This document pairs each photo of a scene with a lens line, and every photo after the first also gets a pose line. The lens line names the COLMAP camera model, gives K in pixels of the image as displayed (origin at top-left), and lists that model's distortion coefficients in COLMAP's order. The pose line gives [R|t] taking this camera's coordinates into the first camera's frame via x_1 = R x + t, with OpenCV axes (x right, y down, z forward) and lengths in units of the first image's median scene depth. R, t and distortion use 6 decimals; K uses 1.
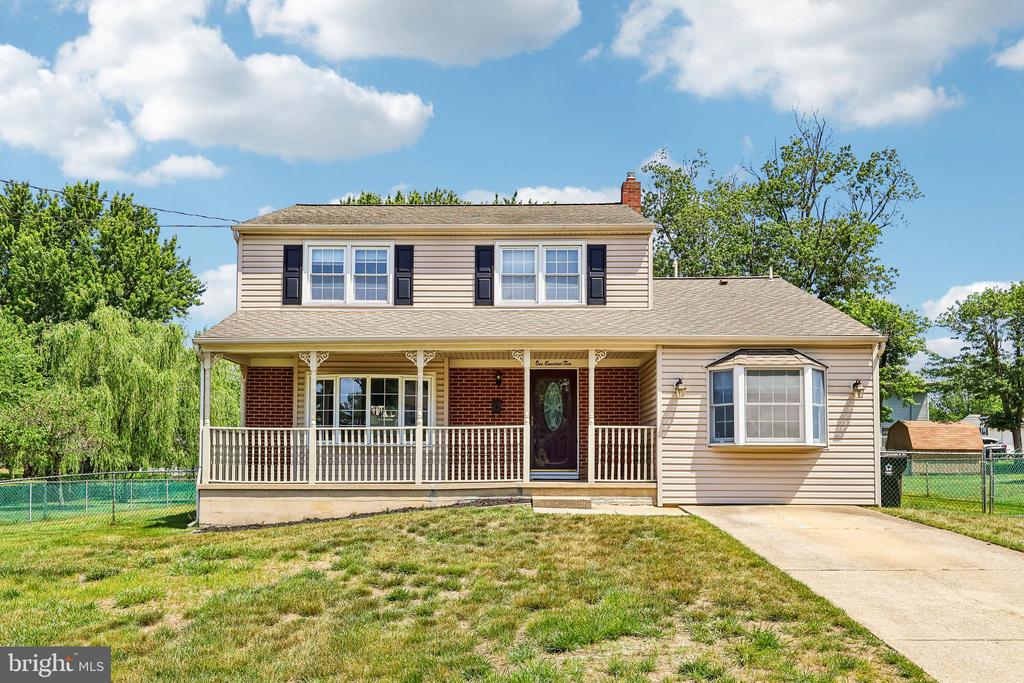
lens RADIAL K [[771.8, 0, 515.1], [0, 771.8, 427.2], [0, 0, 1]] dist [0.019790, 0.001414]
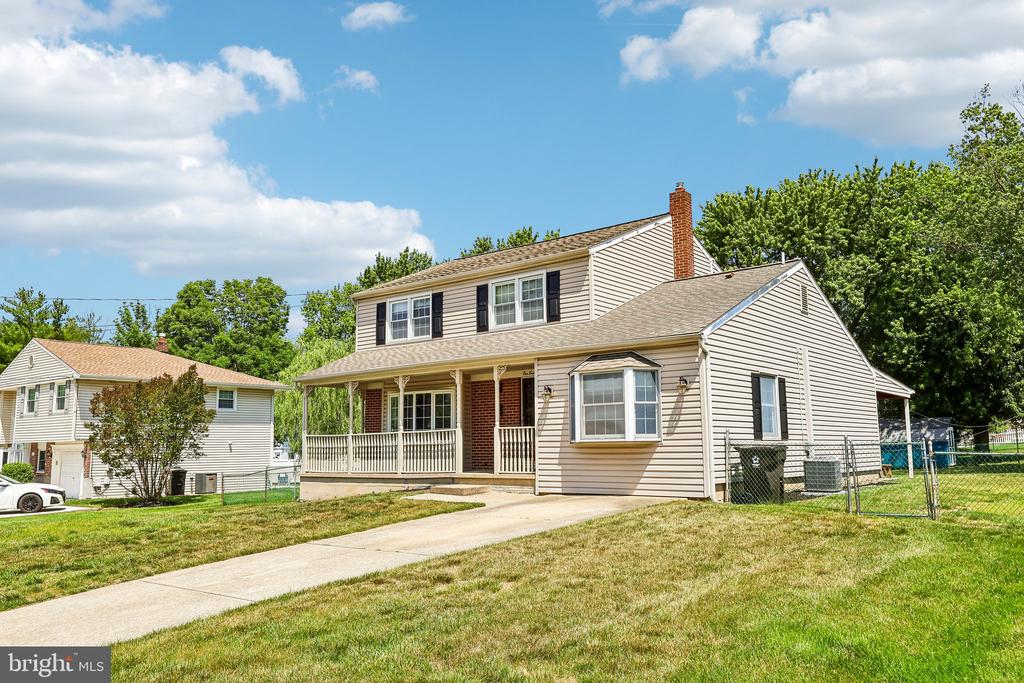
lens RADIAL K [[805.4, 0, 512.0], [0, 805.4, 341.5], [0, 0, 1]] dist [0.006042, 0.004403]
pose [[0.783794, -0.093272, -0.613977, 0.904921], [0.035608, 0.993780, -0.105514, -0.001468], [0.619999, 0.060838, 0.782240, 0.001032]]
